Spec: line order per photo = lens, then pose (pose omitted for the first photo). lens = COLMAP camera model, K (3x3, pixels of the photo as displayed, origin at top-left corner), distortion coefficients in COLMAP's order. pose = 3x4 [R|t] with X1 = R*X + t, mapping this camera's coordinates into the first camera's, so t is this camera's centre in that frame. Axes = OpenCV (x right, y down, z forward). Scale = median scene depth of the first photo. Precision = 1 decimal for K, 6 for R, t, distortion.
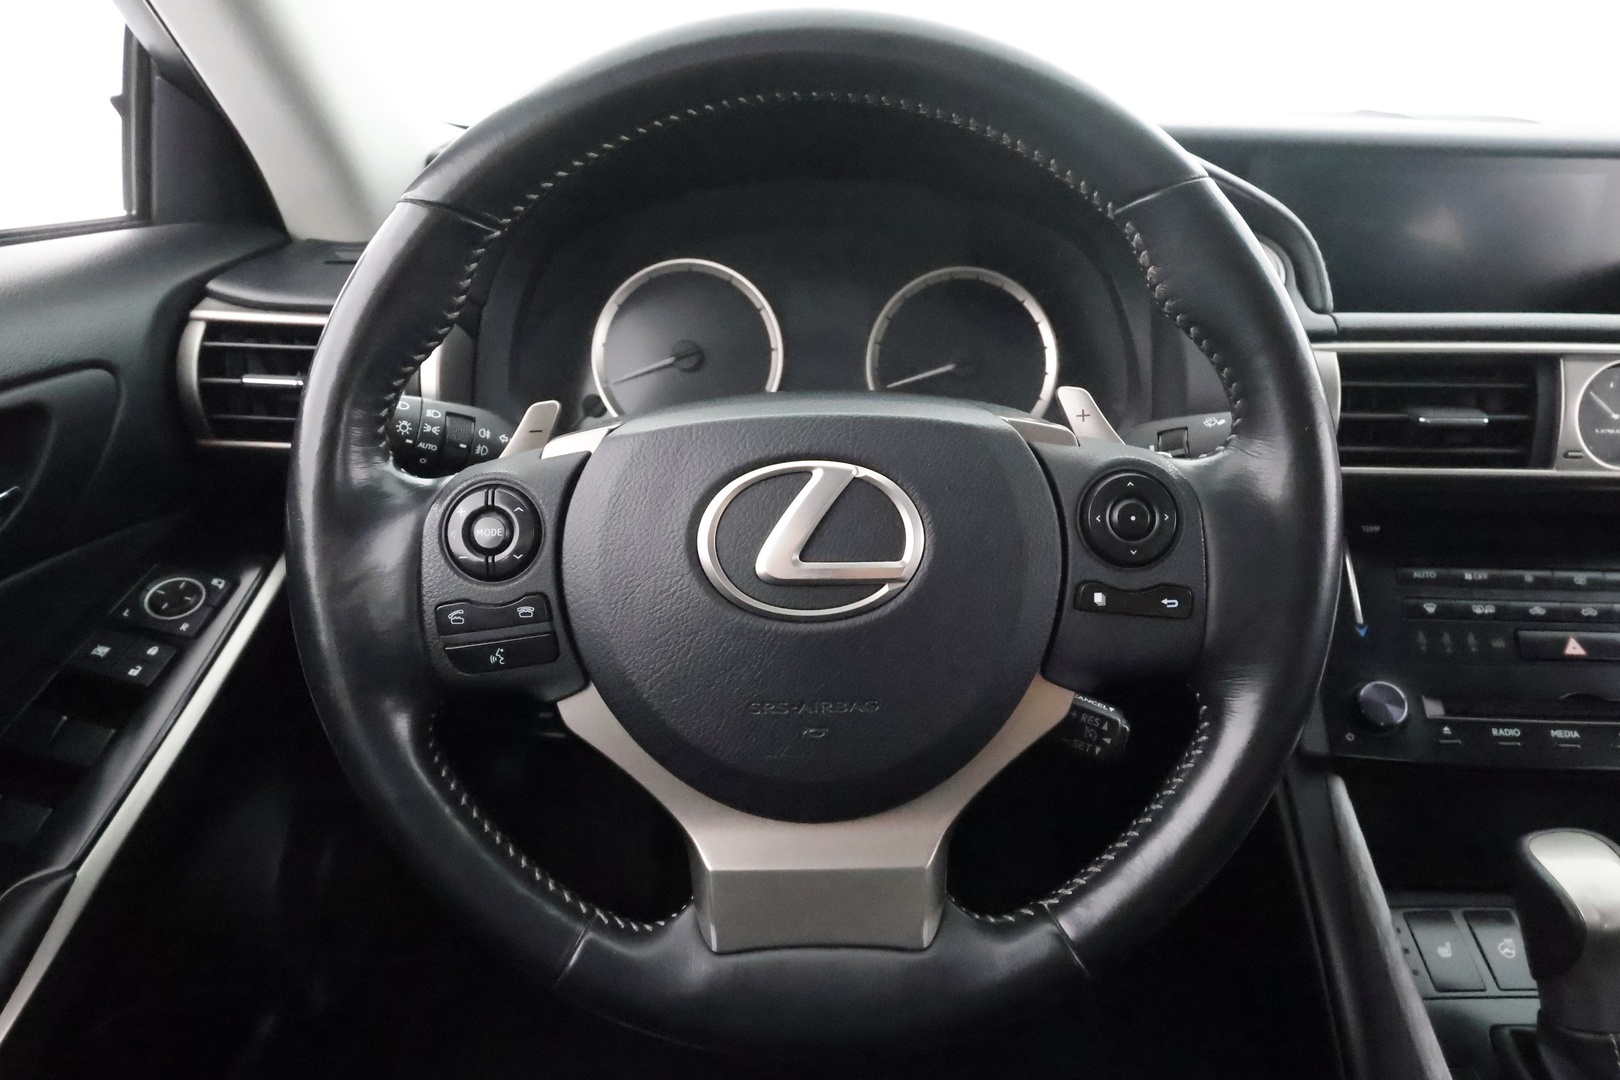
lens RADIAL K [[1073.7, 0, 810.0], [0, 1073.7, 540.0], [0, 0, 1]] dist [0.001333, -0.001609]
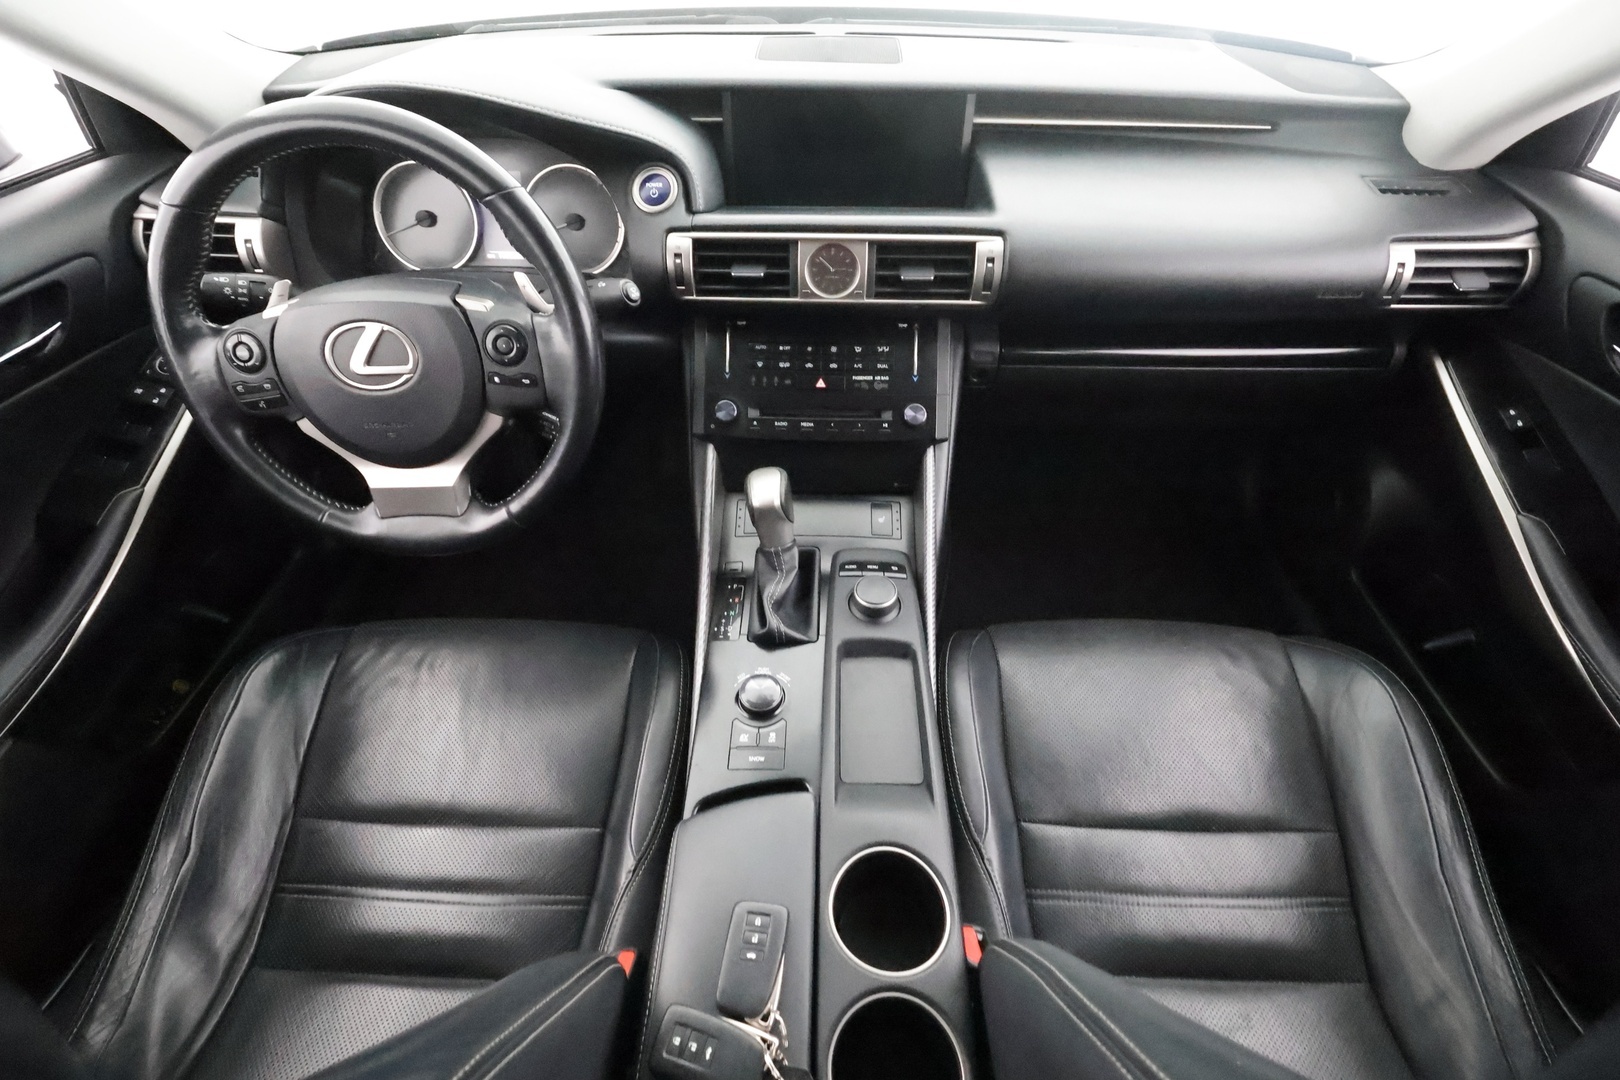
lens RADIAL K [[751.5, 0, 810.0], [0, 751.5, 540.0], [0, 0, 1]] dist [0.000912, 0.000269]
pose [[0.999771, -0.003163, -0.021174, 0.829934], [0.010815, 0.928168, 0.372003, -0.191346], [0.018476, -0.372147, 0.927990, -0.572750]]
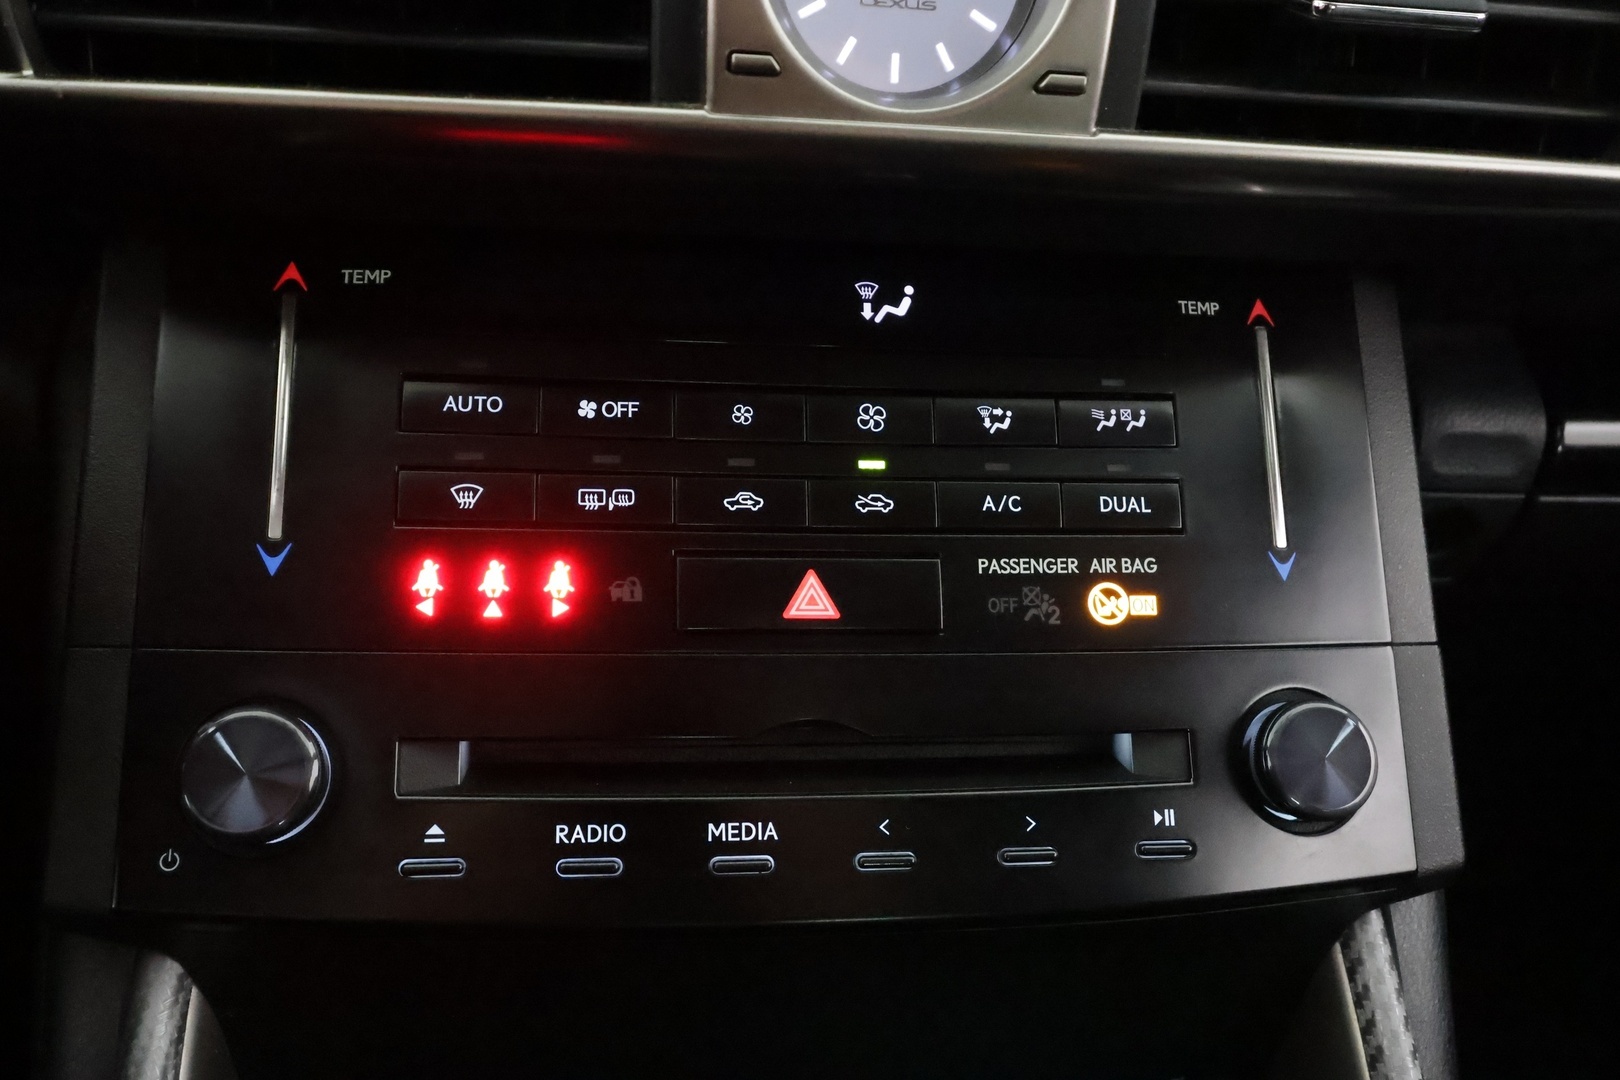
lens RADIAL K [[1283.0, 0, 810.0], [0, 1283.0, 540.0], [0, 0, 1]] dist [0.000806, 0.003883]
pose [[0.987656, -0.016398, 0.155781, 0.736347], [-0.016264, 0.978396, 0.206101, -0.018402], [-0.155795, -0.206090, 0.966051, 0.643367]]
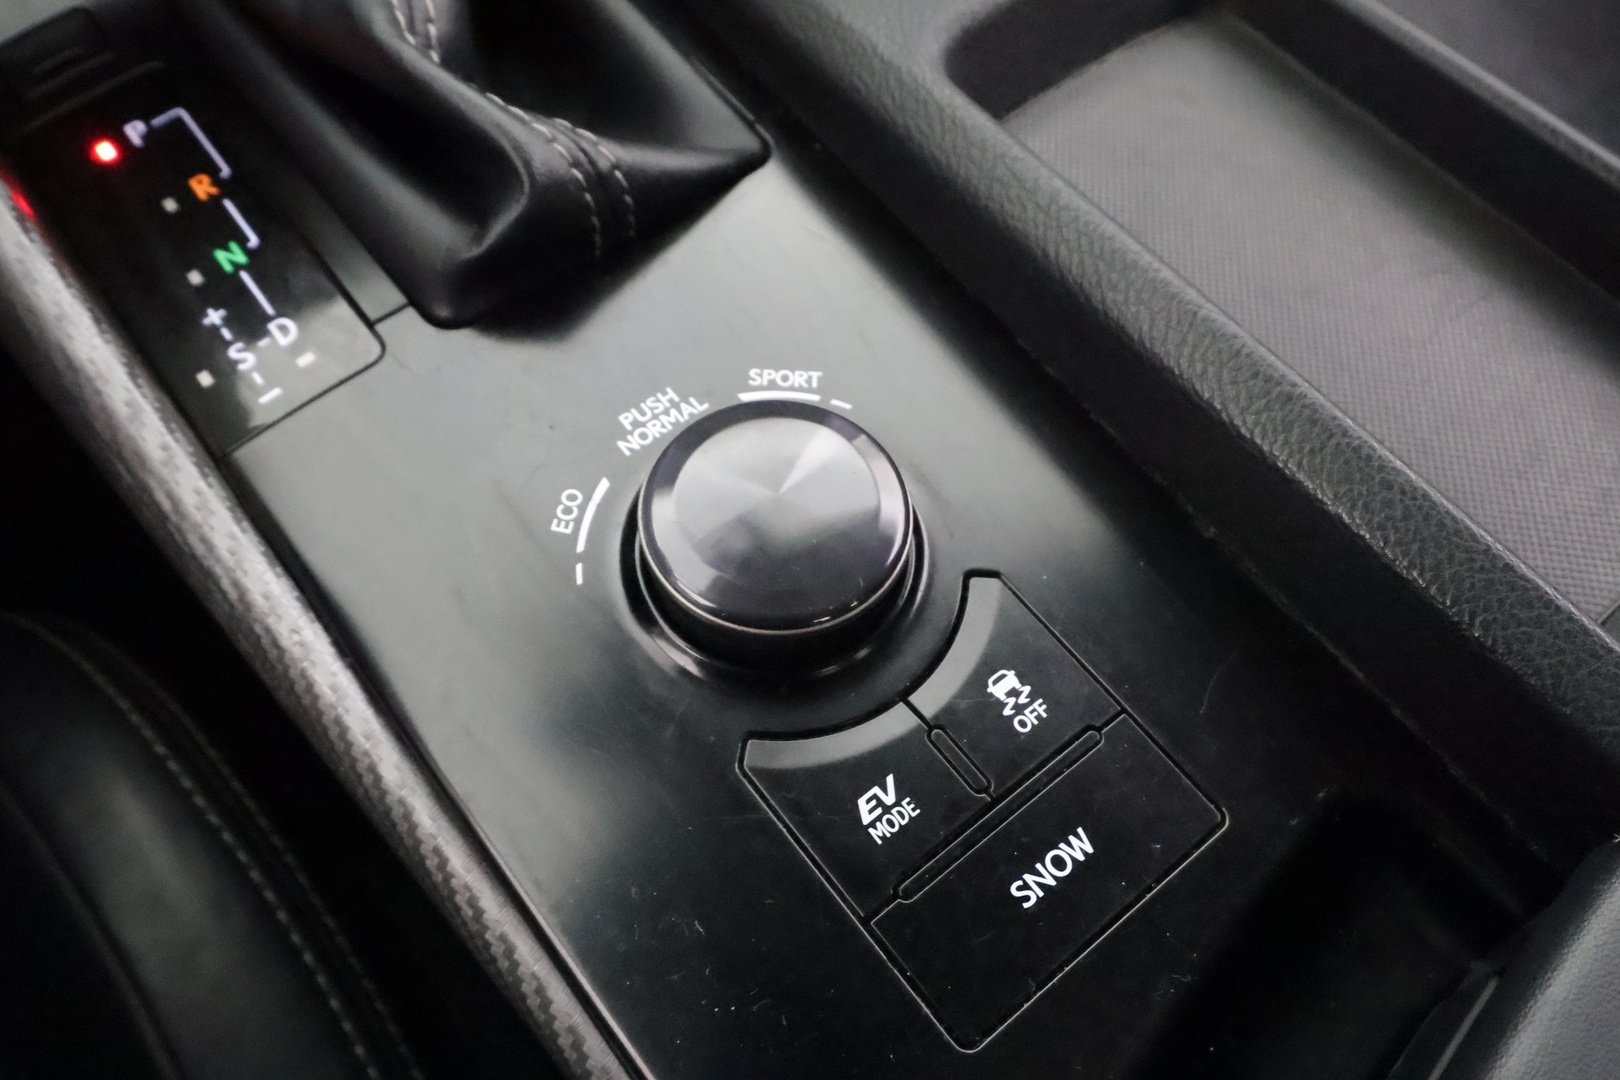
lens RADIAL K [[1283.0, 0, 810.0], [0, 1283.0, 540.0], [0, 0, 1]] dist [0.000806, 0.003883]
pose [[0.770209, -0.539257, 0.340558, 0.568218], [0.209837, 0.718492, 0.663128, 0.379168], [-0.602284, -0.439286, 0.666545, 0.411207]]
